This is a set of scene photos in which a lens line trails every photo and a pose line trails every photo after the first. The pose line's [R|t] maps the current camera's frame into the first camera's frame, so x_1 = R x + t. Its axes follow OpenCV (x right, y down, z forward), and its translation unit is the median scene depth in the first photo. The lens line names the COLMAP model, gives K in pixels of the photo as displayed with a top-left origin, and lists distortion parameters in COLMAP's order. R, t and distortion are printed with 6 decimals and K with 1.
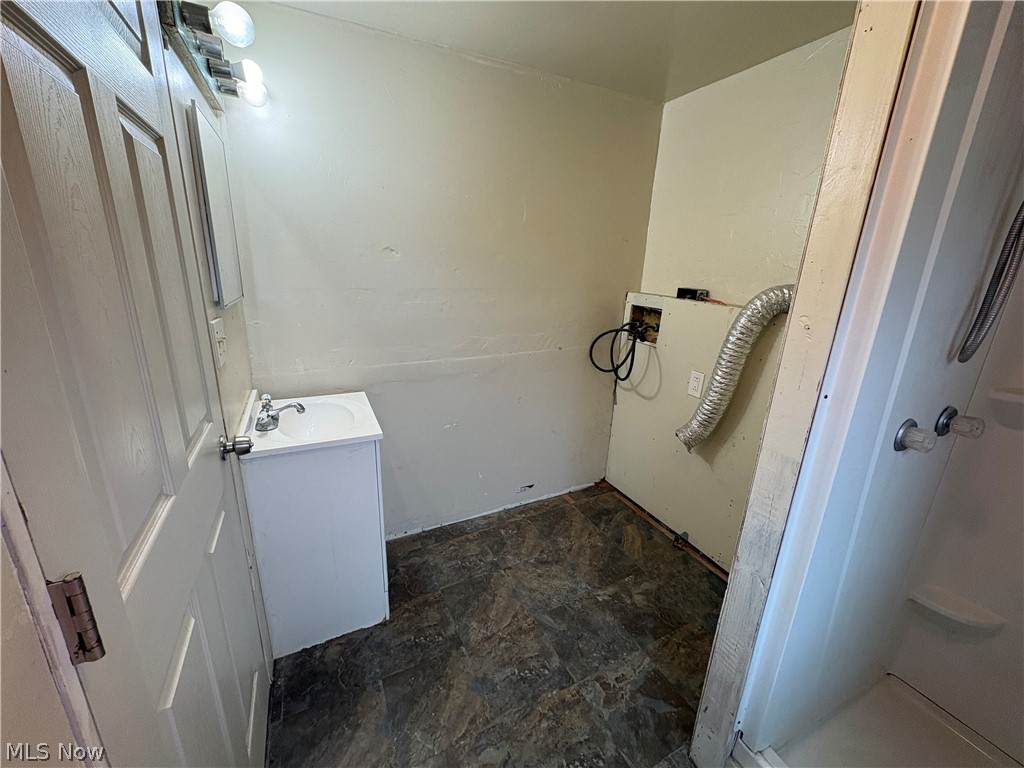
lens RADIAL K [[407.0, 0, 507.7], [0, 407.0, 381.2], [0, 0, 1]] dist [-0.000945, 0.000582]
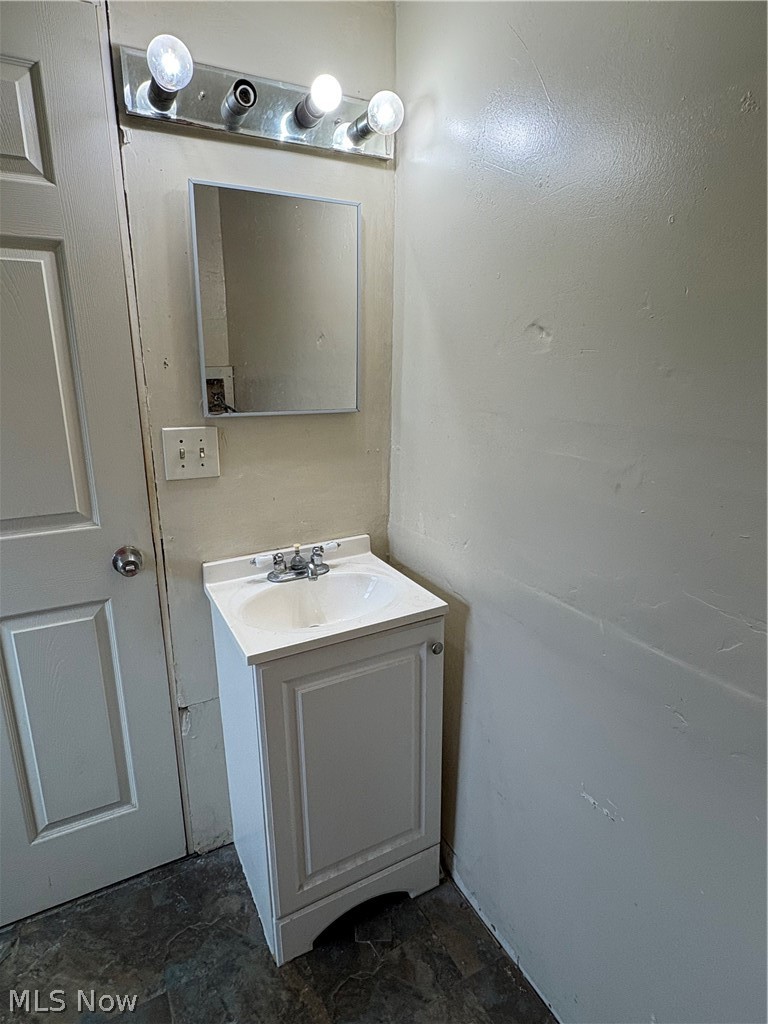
lens RADIAL K [[562.4, 0, 382.8], [0, 562.4, 508.1], [0, 0, 1]] dist [0.015987, -0.003487]
pose [[0.038156, 0.224583, -0.973708, 0.330419], [-0.273086, 0.939668, 0.206031, -0.220911], [0.961233, 0.258045, 0.097184, 0.830354]]
